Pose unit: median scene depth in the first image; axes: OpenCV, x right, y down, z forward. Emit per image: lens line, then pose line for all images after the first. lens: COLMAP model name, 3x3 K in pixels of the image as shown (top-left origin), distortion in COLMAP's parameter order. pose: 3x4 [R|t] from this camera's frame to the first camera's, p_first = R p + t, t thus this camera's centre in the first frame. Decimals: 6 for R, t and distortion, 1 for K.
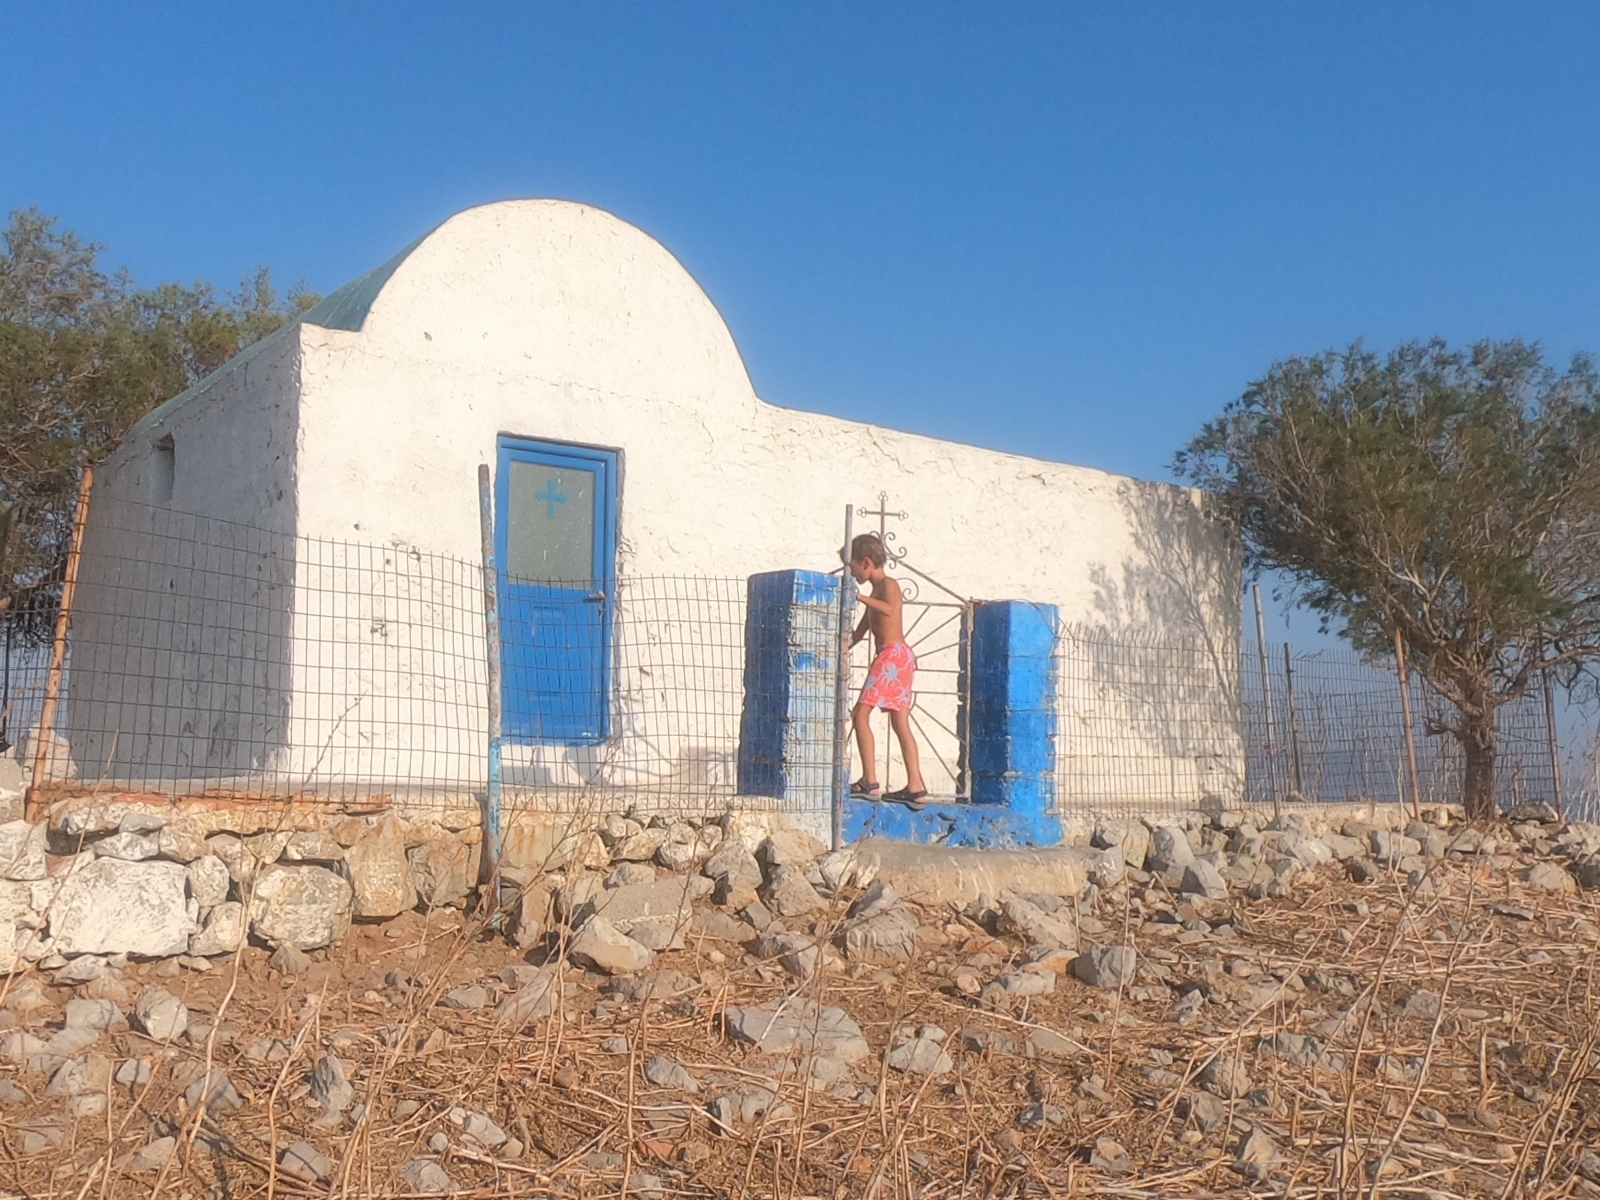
lens RADIAL K [[1608.9, 0, 800.0], [0, 1608.9, 600.0], [0, 0, 1]] dist [-0.005489, -0.003565]
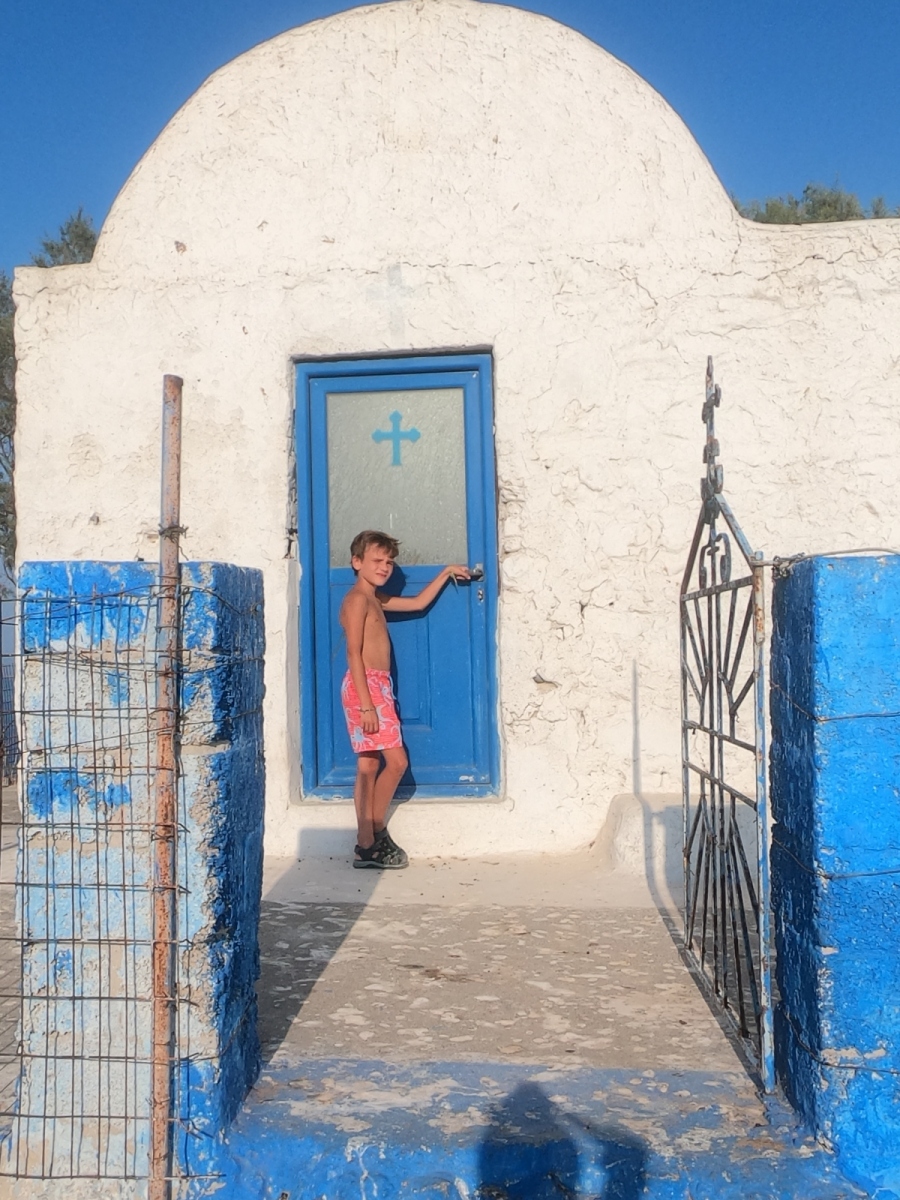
lens RADIAL K [[1206.7, 0, 450.0], [0, 1206.7, 600.0], [0, 0, 1]] dist [-0.005489, -0.003565]
pose [[0.744992, -0.060988, -0.664279, 0.204015], [0.105462, 0.994056, 0.027011, -0.005360], [0.658684, -0.090179, 0.746996, 0.621904]]
